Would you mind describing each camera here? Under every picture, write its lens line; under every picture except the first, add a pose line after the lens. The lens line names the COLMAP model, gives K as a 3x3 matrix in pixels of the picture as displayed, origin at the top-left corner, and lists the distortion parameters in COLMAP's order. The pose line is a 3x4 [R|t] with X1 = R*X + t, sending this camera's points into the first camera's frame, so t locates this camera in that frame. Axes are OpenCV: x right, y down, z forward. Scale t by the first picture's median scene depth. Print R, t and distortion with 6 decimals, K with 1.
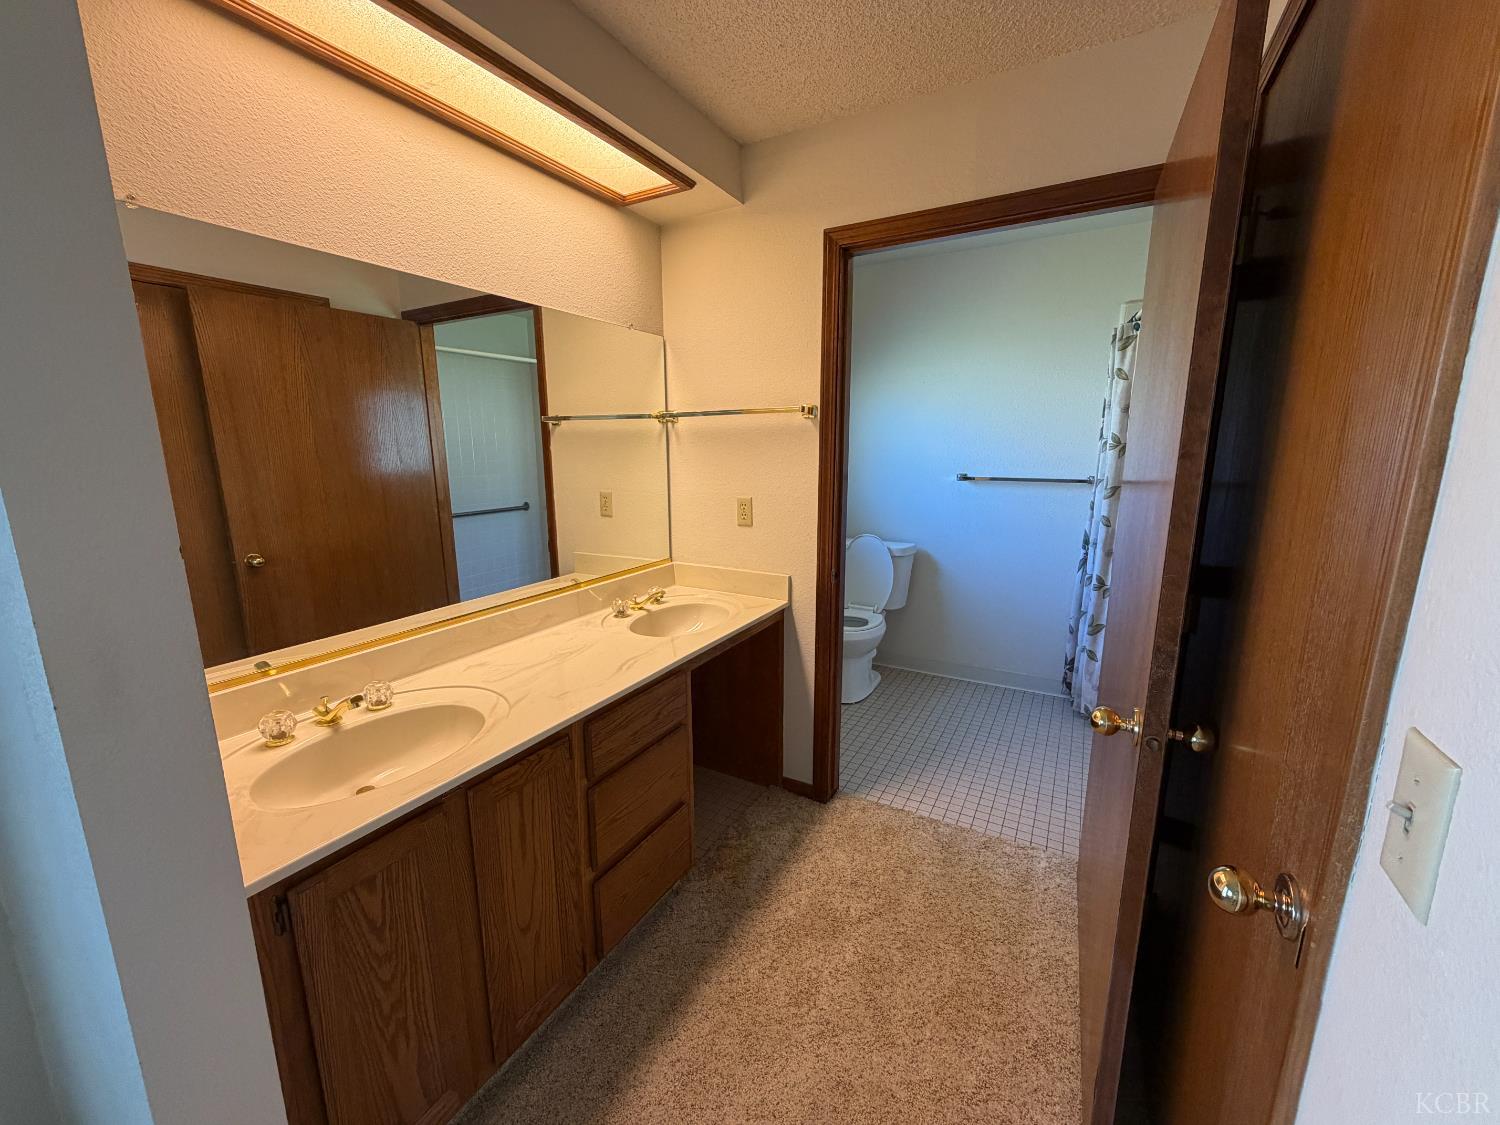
lens RADIAL K [[600.9, 0, 742.6], [0, 600.9, 560.4], [0, 0, 1]] dist [0.003584, 0.000416]
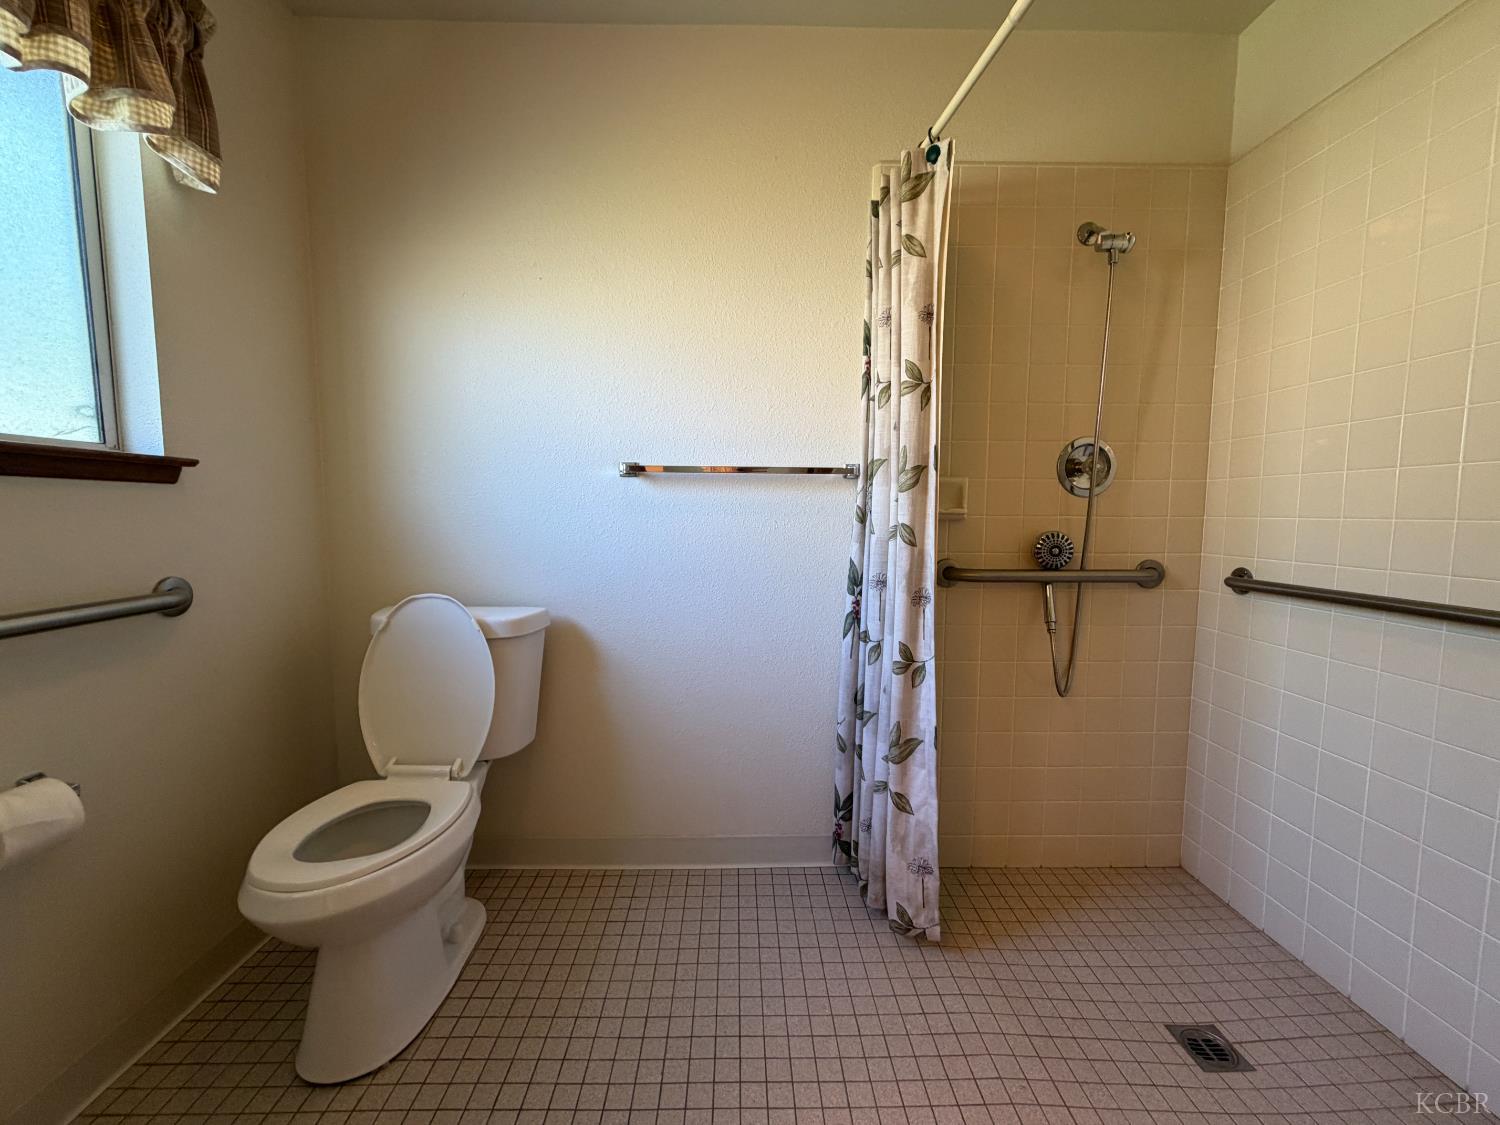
lens RADIAL K [[600.9, 0, 749.1], [0, 600.9, 560.5], [0, 0, 1]] dist [0.003584, 0.000416]
pose [[0.852340, -0.035326, 0.521793, 0.204865], [0.090497, 0.992628, -0.080623, -0.013870], [-0.515099, 0.115939, 0.849254, 0.585153]]
